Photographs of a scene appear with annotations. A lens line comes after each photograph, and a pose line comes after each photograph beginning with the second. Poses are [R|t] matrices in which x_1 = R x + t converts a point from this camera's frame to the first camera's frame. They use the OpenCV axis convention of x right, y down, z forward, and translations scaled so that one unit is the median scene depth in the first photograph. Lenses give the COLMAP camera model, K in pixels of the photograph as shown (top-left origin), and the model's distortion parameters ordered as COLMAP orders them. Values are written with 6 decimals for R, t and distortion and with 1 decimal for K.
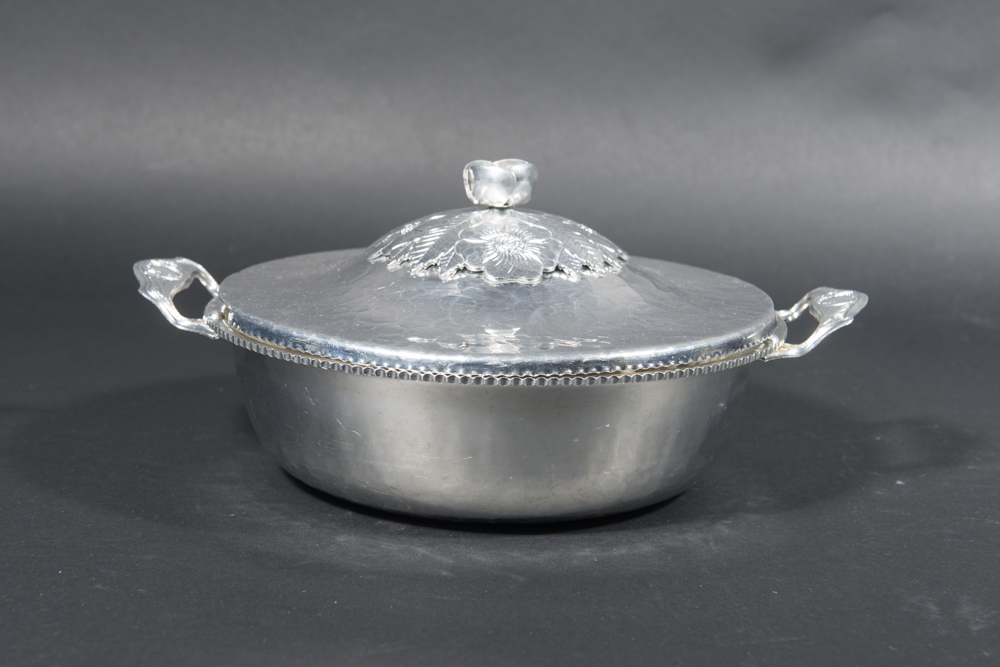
lens RADIAL K [[2058.1, 0, 496.7], [0, 2058.1, 336.6], [0, 0, 1]] dist [-0.056481, 0.000000]
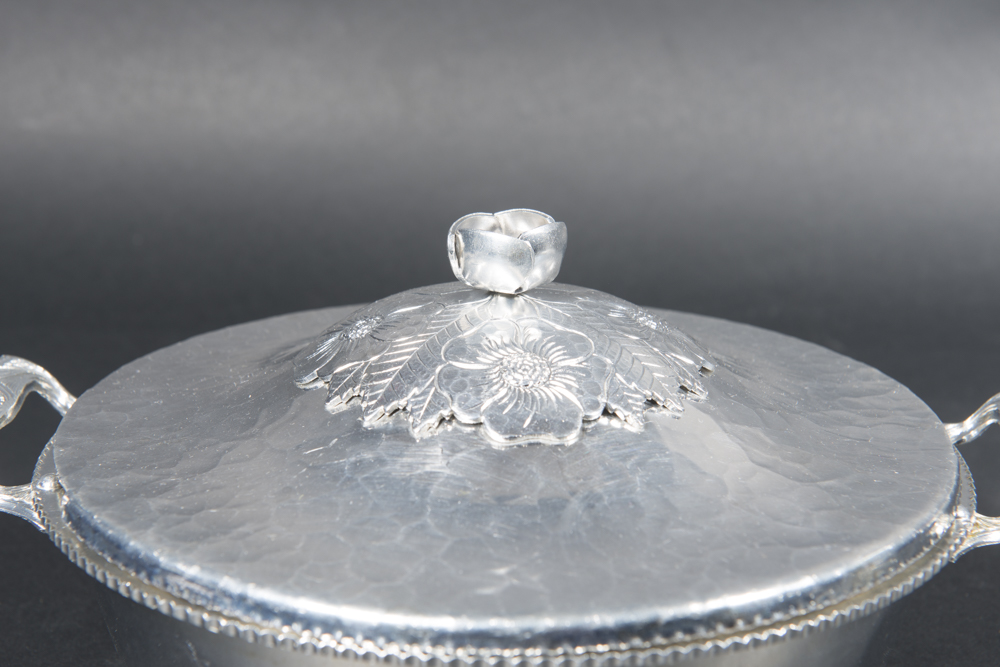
lens RADIAL K [[1920.6, 0, 500.6], [0, 1920.6, 329.3], [0, 0, 1]] dist [0.072004, 0.000000]
pose [[0.999789, -0.020329, 0.002959, -0.002549], [0.019885, 0.993833, 0.109088, -0.118100], [-0.005158, -0.109007, 0.994028, 0.436273]]
